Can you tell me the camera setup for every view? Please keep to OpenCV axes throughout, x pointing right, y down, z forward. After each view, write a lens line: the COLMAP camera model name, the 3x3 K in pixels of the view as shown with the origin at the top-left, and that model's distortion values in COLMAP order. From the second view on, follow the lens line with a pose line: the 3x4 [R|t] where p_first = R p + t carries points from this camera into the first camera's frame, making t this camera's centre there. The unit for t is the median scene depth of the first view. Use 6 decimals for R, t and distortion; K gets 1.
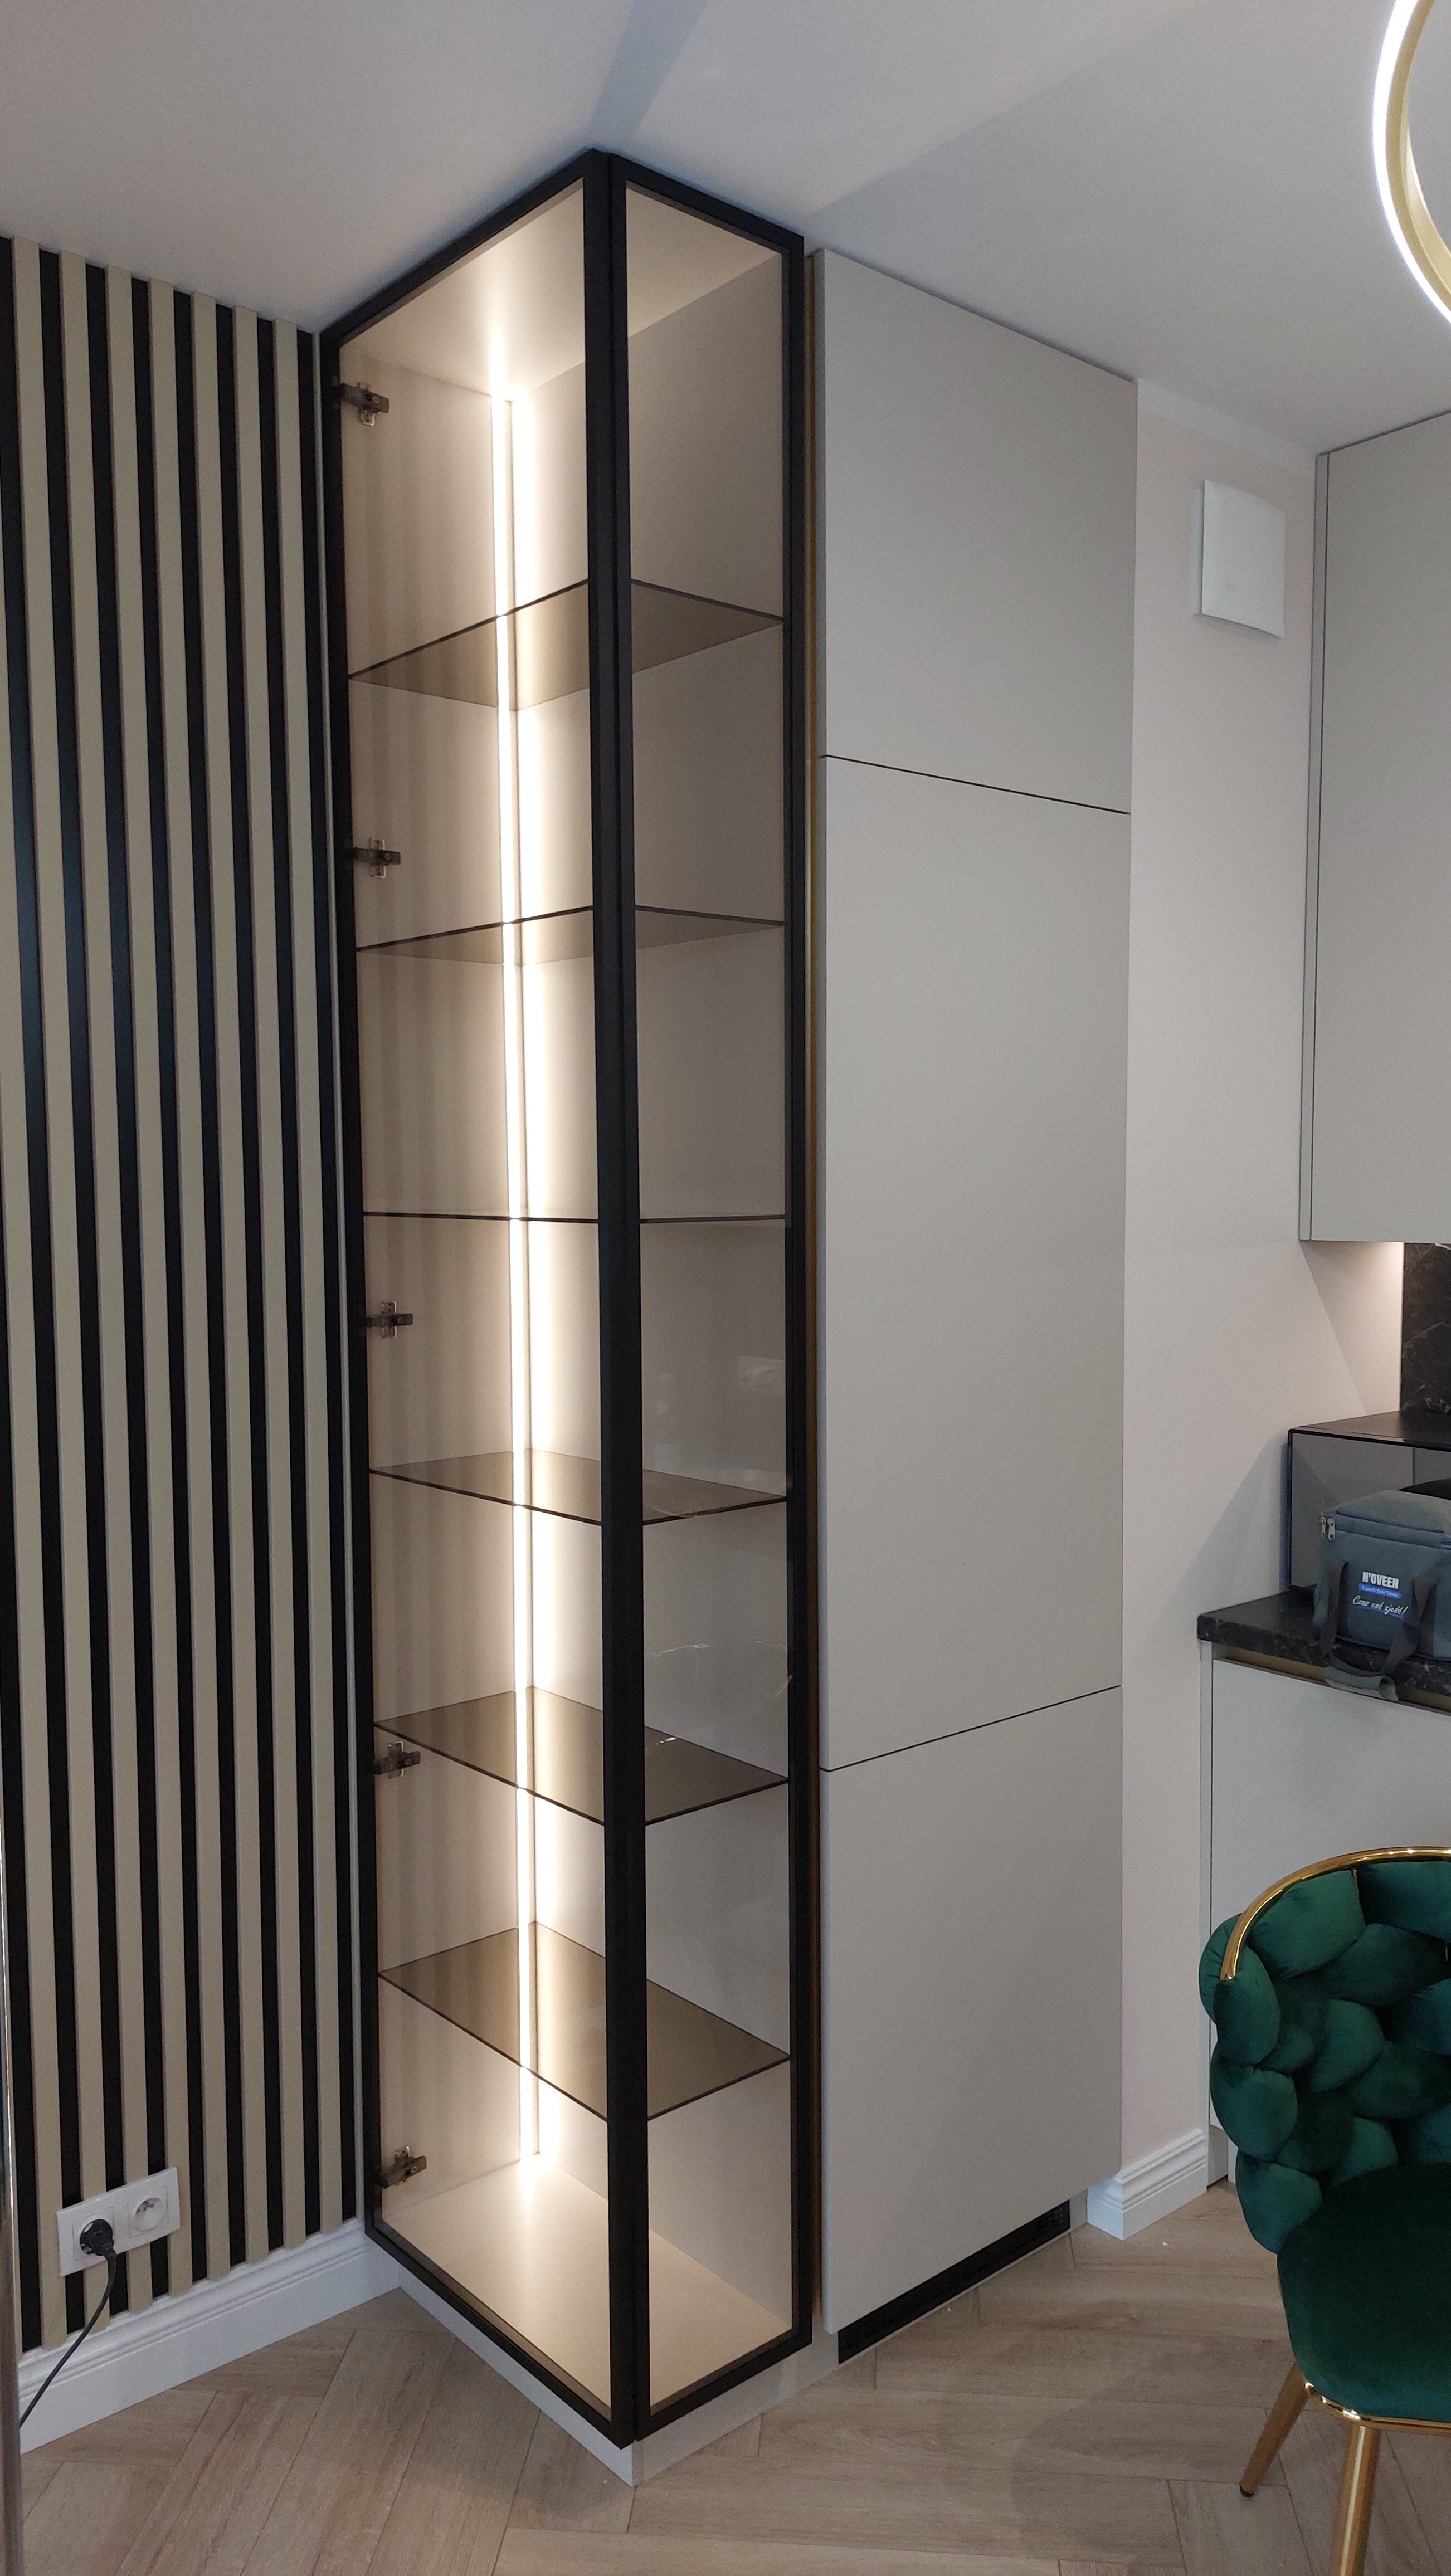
lens RADIAL K [[1879.3, 0, 730.5], [0, 1879.3, 1312.1], [0, 0, 1]] dist [0.063937, -0.059437]
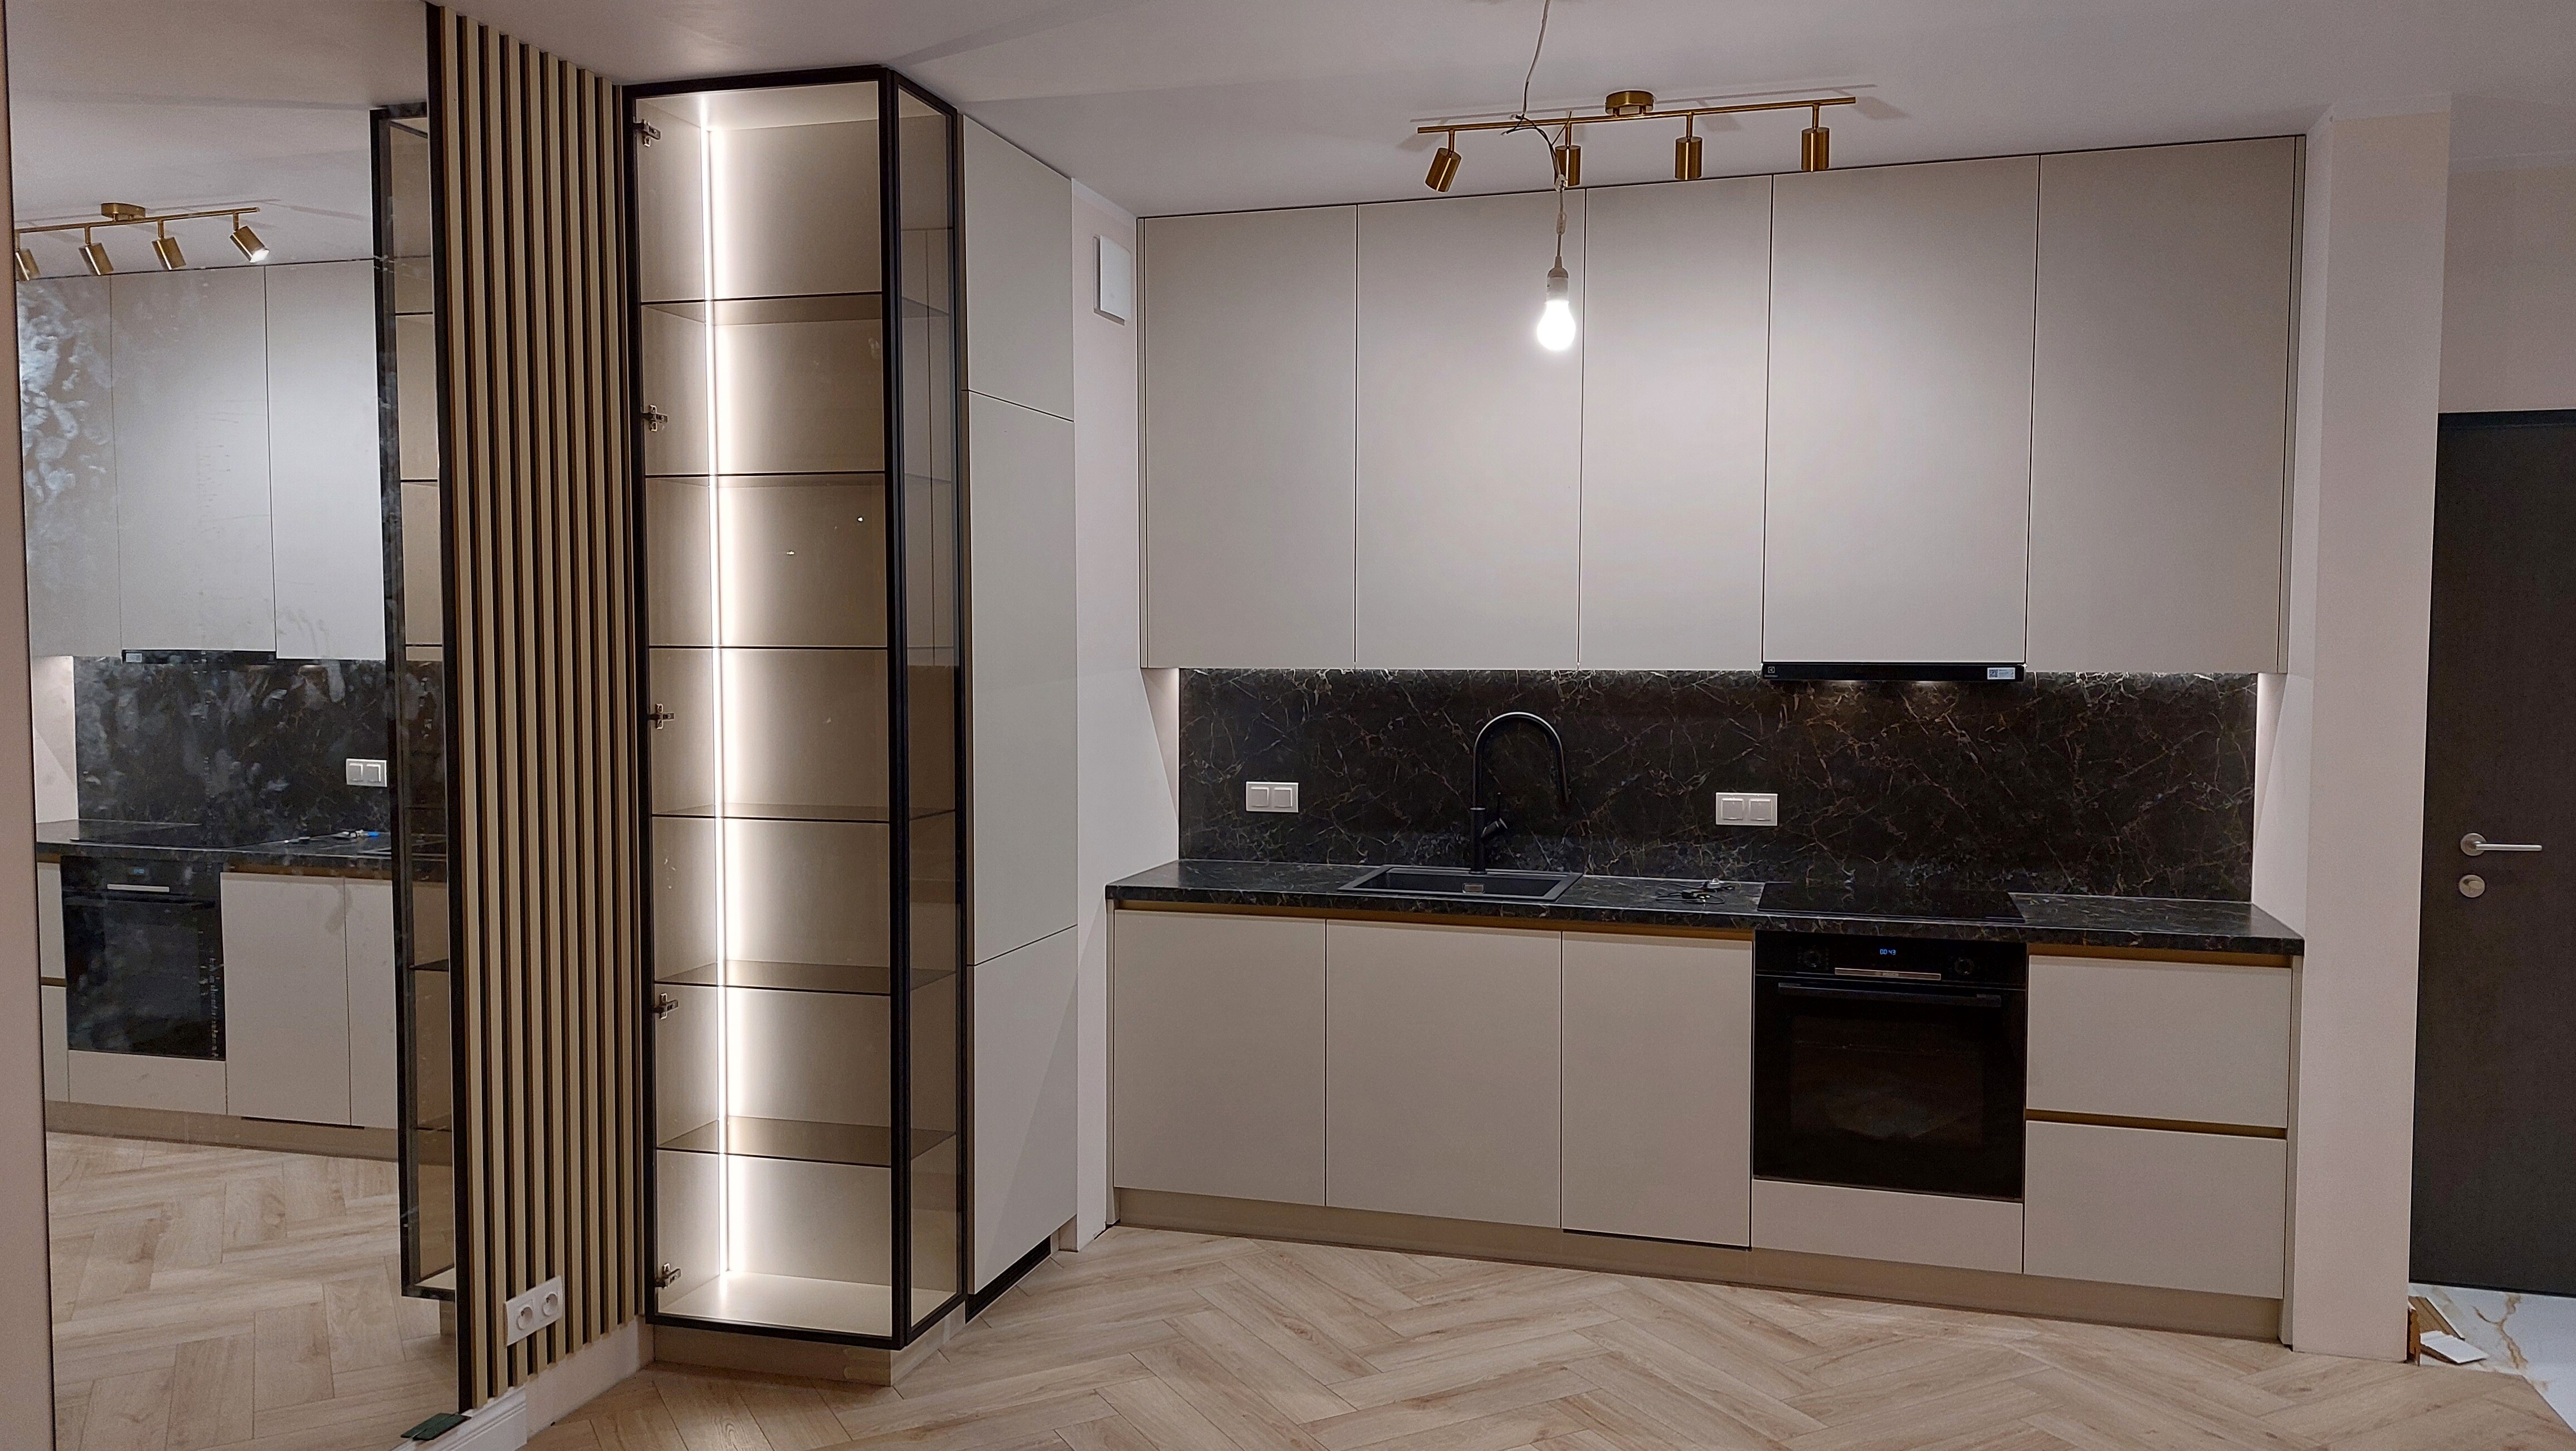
lens RADIAL K [[1879.3, 0, 1273.9], [0, 1879.3, 736.0], [0, 0, 1]] dist [0.063937, -0.059437]
pose [[0.836429, -0.021285, 0.547661, -0.618534], [0.032296, 0.999423, -0.010482, 0.053187], [-0.547122, 0.026455, 0.836634, -0.571662]]
